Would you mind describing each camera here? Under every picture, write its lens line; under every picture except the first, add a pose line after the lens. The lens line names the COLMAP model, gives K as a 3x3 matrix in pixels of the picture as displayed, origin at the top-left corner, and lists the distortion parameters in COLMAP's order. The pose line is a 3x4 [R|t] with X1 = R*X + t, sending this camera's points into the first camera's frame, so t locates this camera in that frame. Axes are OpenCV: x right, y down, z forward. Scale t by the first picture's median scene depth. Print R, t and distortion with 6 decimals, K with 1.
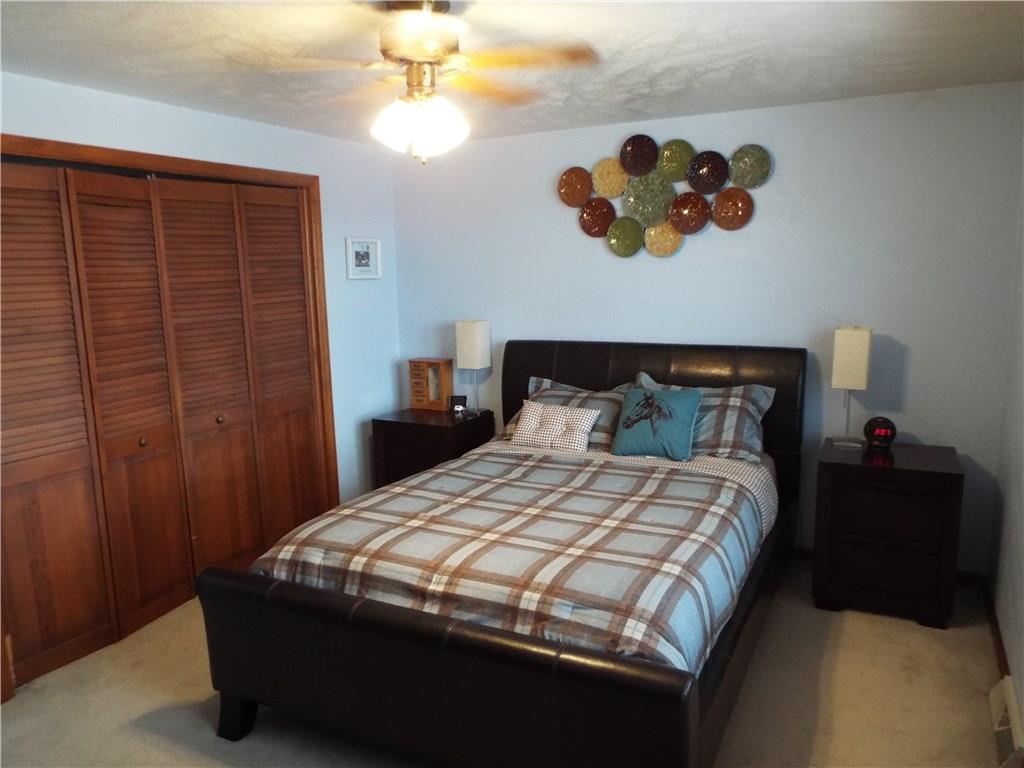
lens RADIAL K [[747.6, 0, 516.1], [0, 747.6, 390.5], [0, 0, 1]] dist [-0.005264, 0.002579]
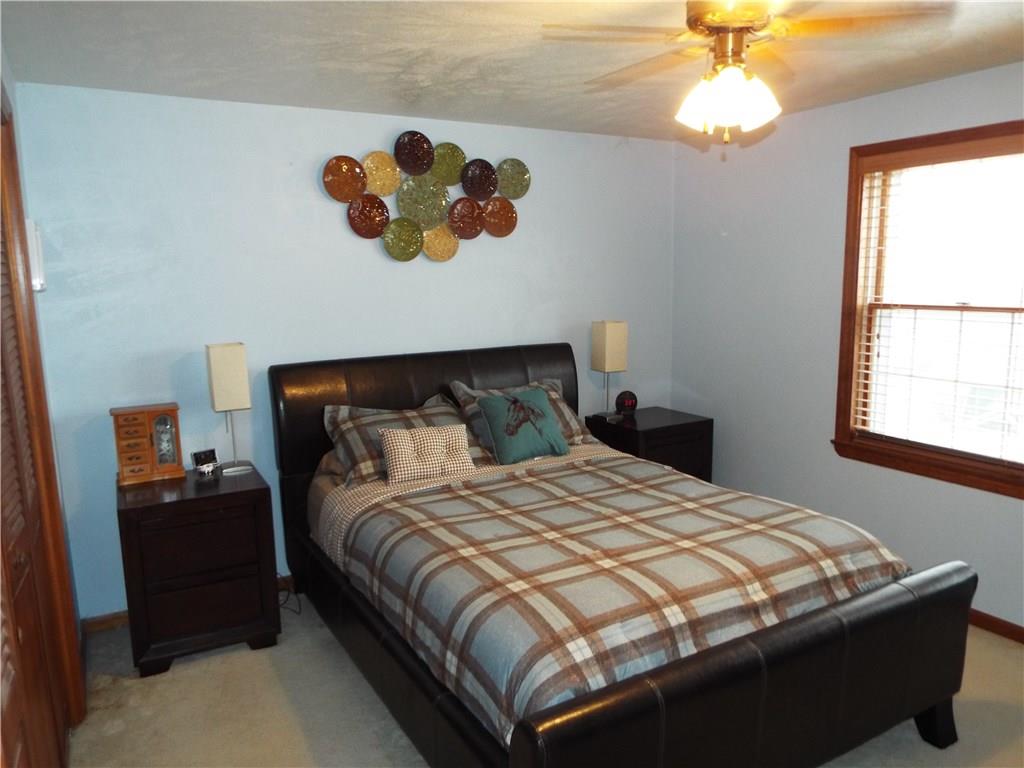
lens RADIAL K [[747.6, 0, 516.1], [0, 747.6, 390.5], [0, 0, 1]] dist [-0.005264, 0.002579]
pose [[0.542474, -0.119288, 0.831560, -0.647372], [0.147653, 0.987996, 0.045406, -0.049556], [-0.826995, 0.098151, 0.553576, 0.453416]]
